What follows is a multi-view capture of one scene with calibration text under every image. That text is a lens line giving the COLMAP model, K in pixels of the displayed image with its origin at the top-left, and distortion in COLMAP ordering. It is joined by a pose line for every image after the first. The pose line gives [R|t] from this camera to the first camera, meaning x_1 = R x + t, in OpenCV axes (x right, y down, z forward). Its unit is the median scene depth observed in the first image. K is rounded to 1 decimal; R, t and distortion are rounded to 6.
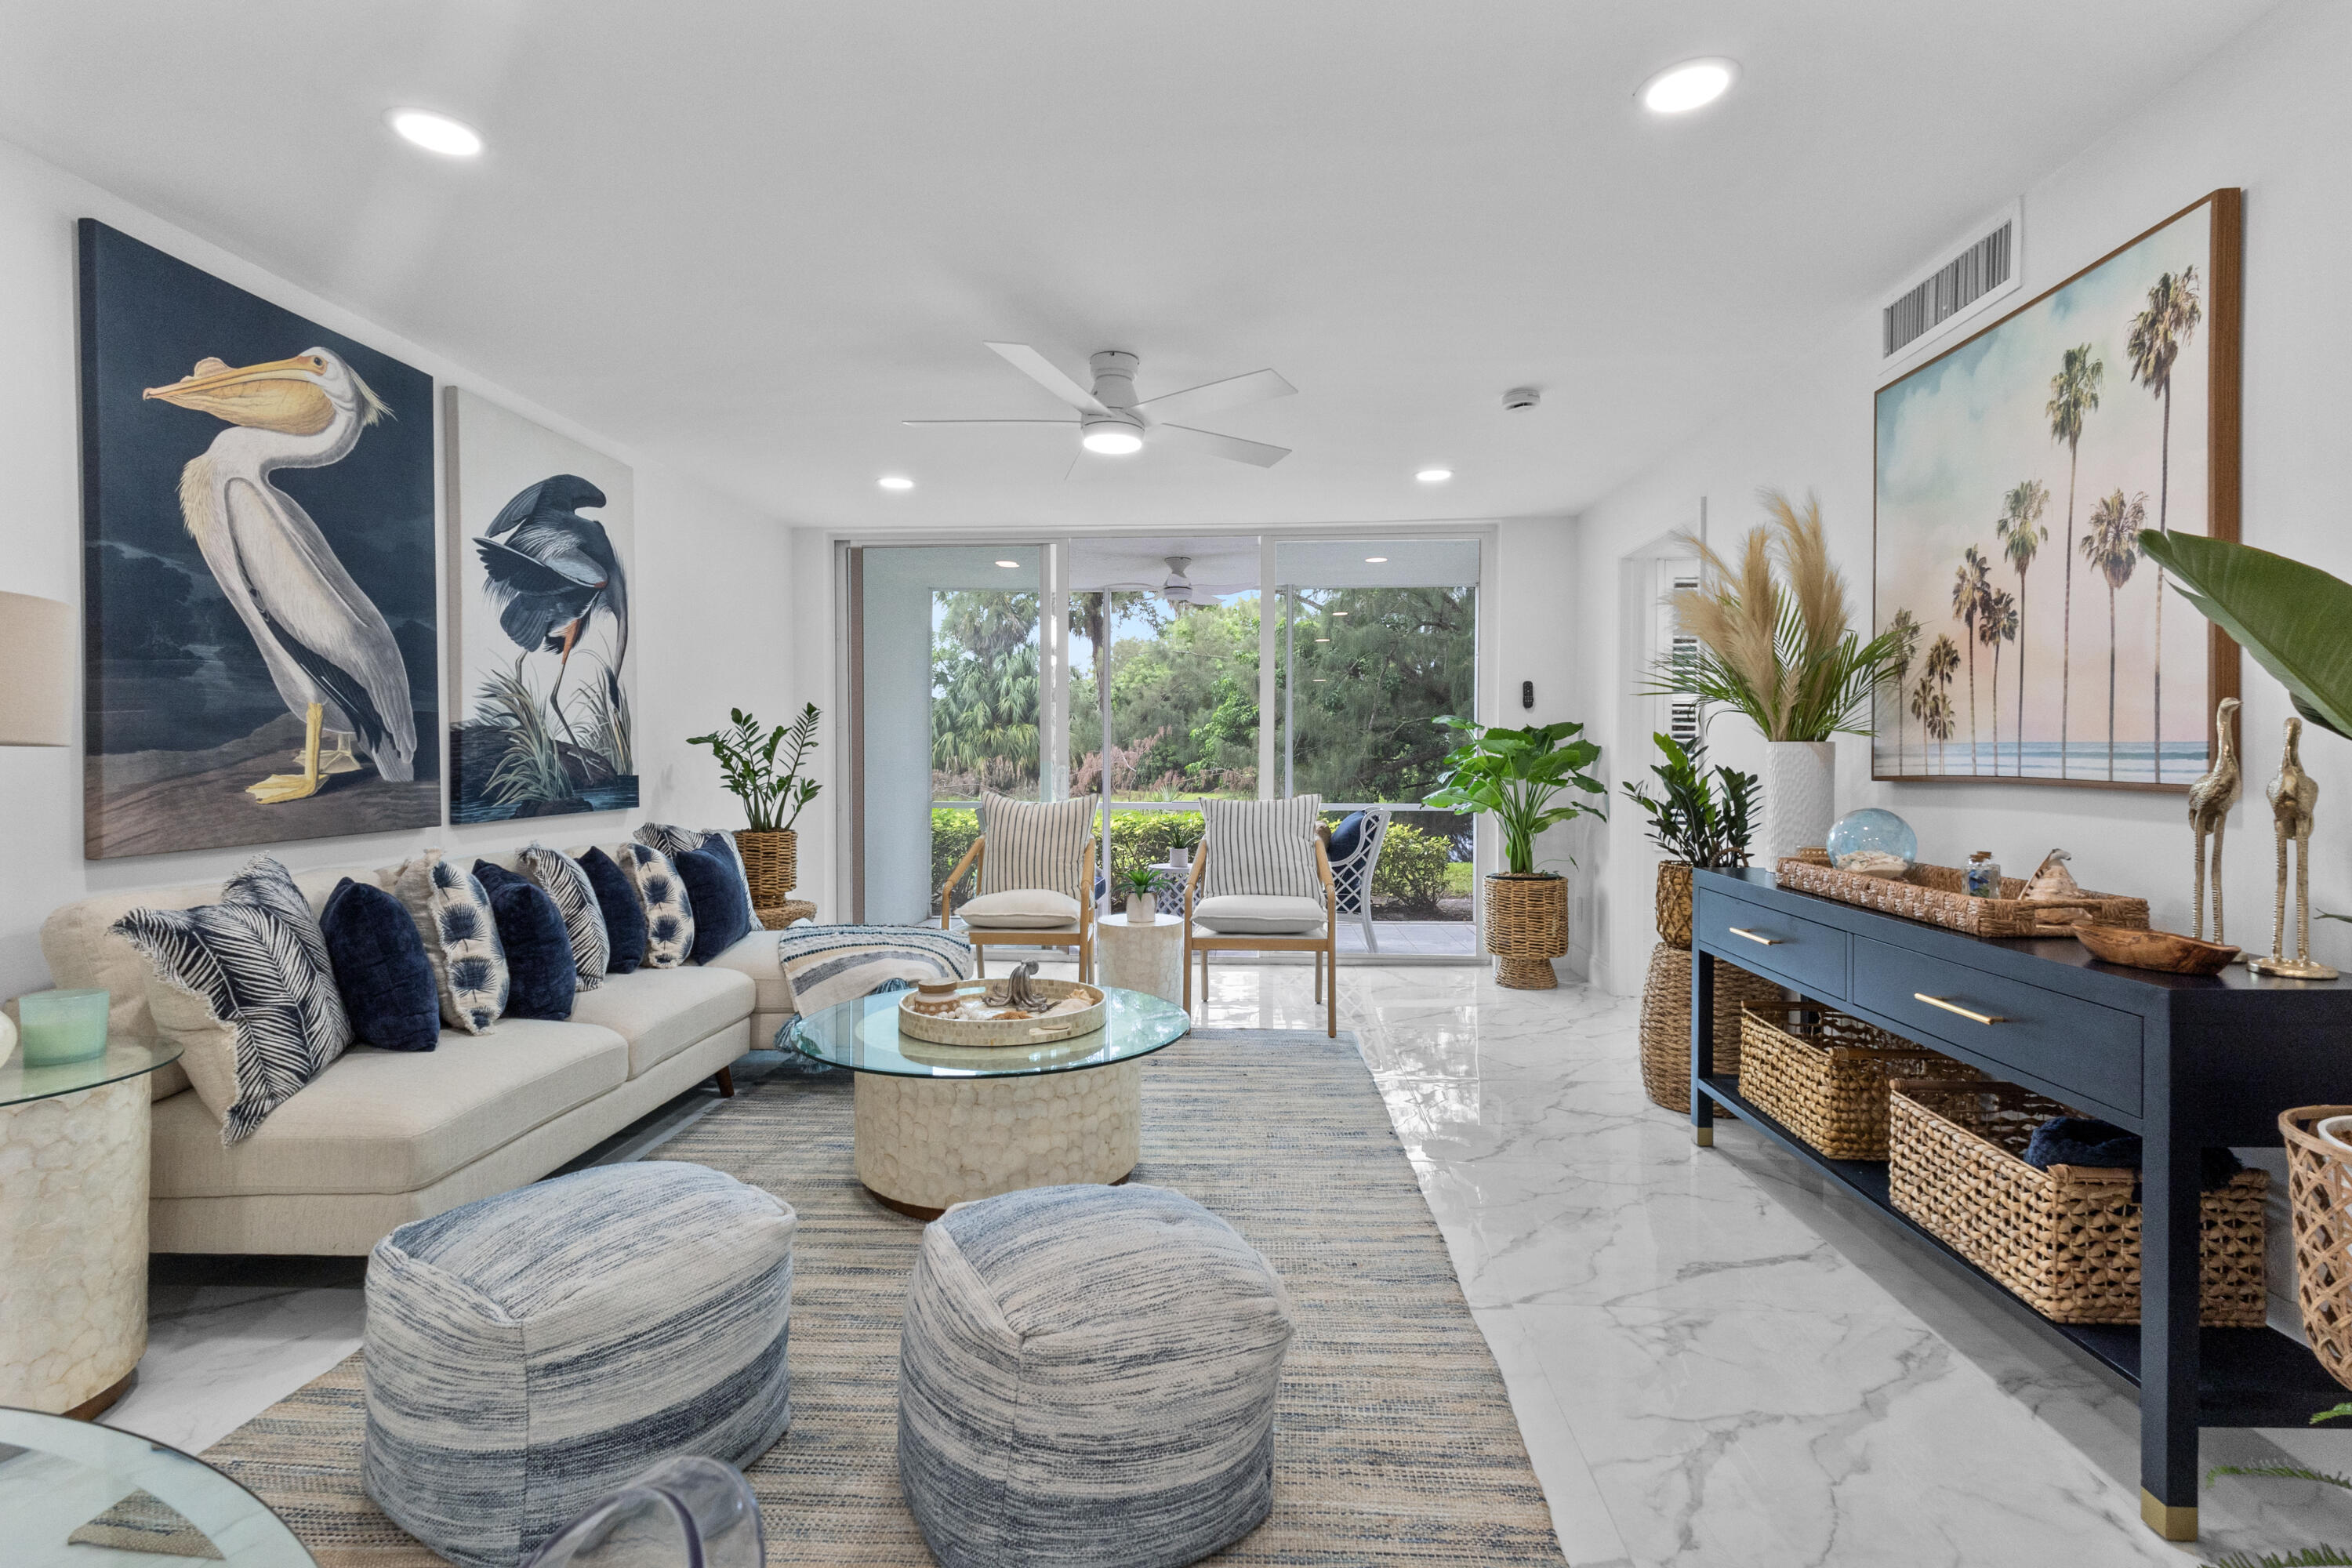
lens RADIAL K [[1099.1, 0, 1169.9], [0, 1099.1, 772.8], [0, 0, 1]] dist [0.006650, 0.000025]
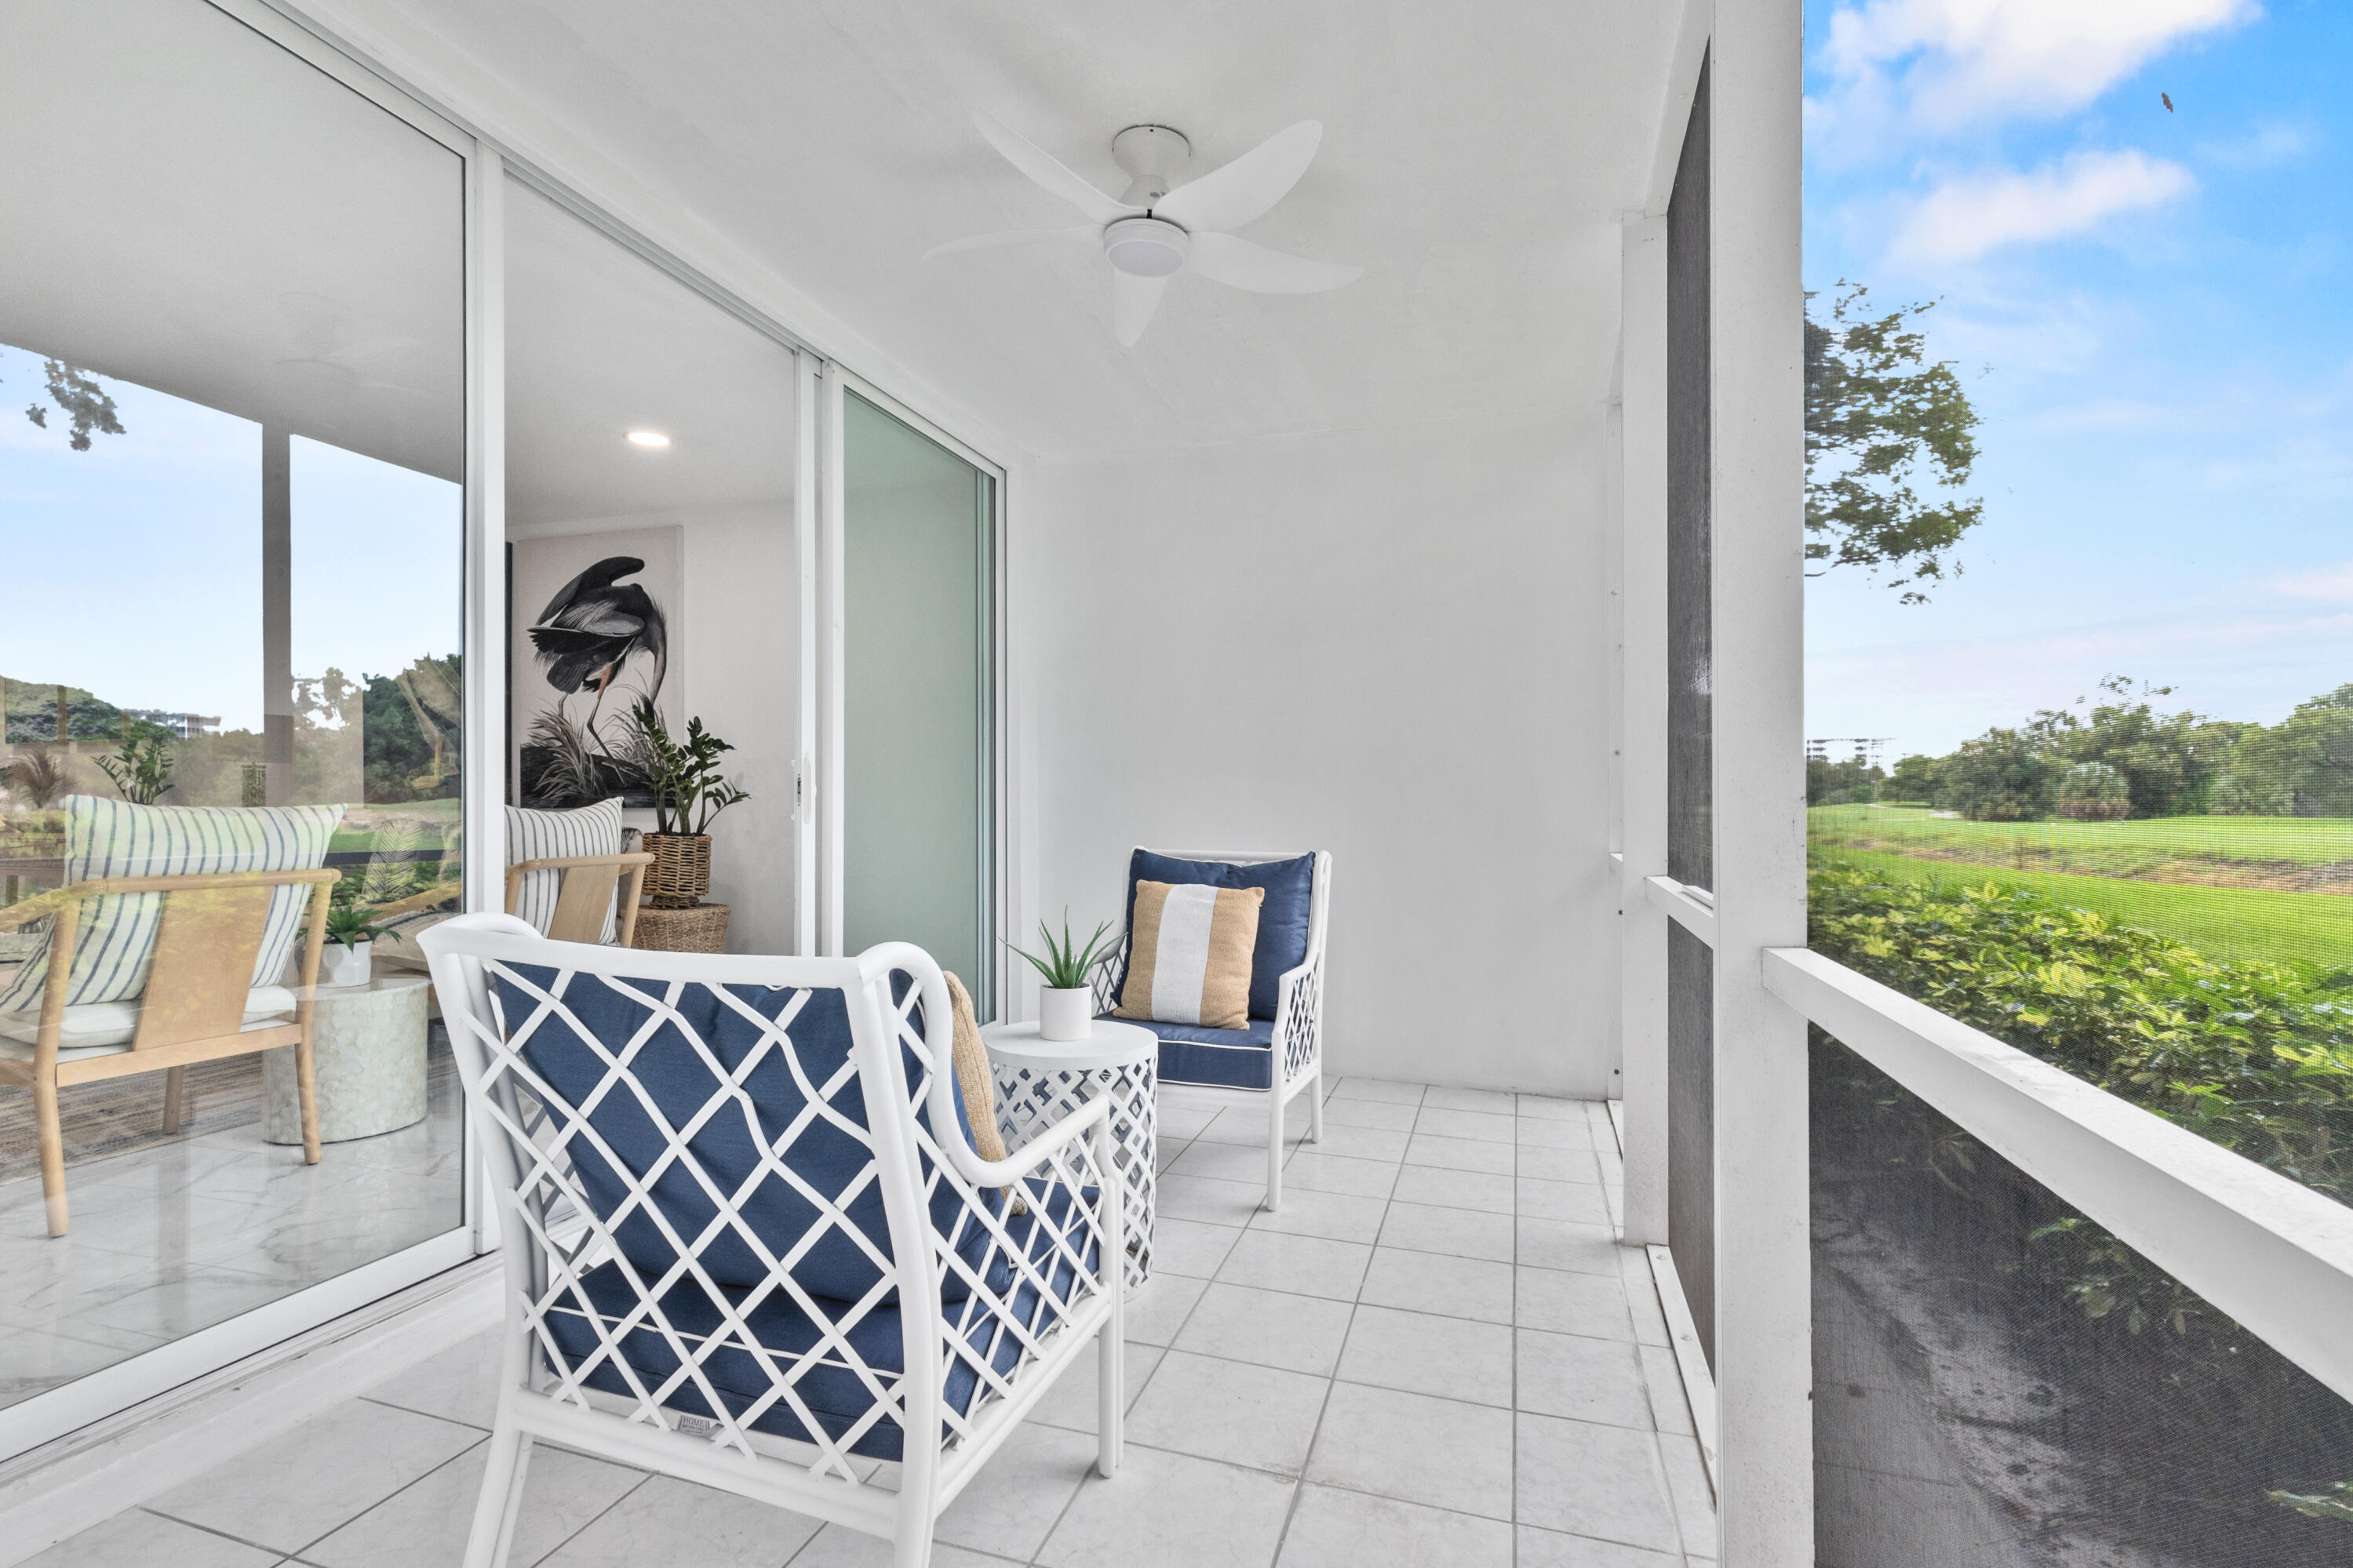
lens RADIAL K [[1099.5, 0, 1170.4], [0, 1099.5, 772.8], [0, 0, 1]] dist [0.006650, 0.000025]
pose [[-0.232111, -0.014043, -0.972588, 0.876714], [-0.014560, 0.999834, -0.010961, -0.001898], [0.972580, 0.011616, -0.232277, 2.847251]]
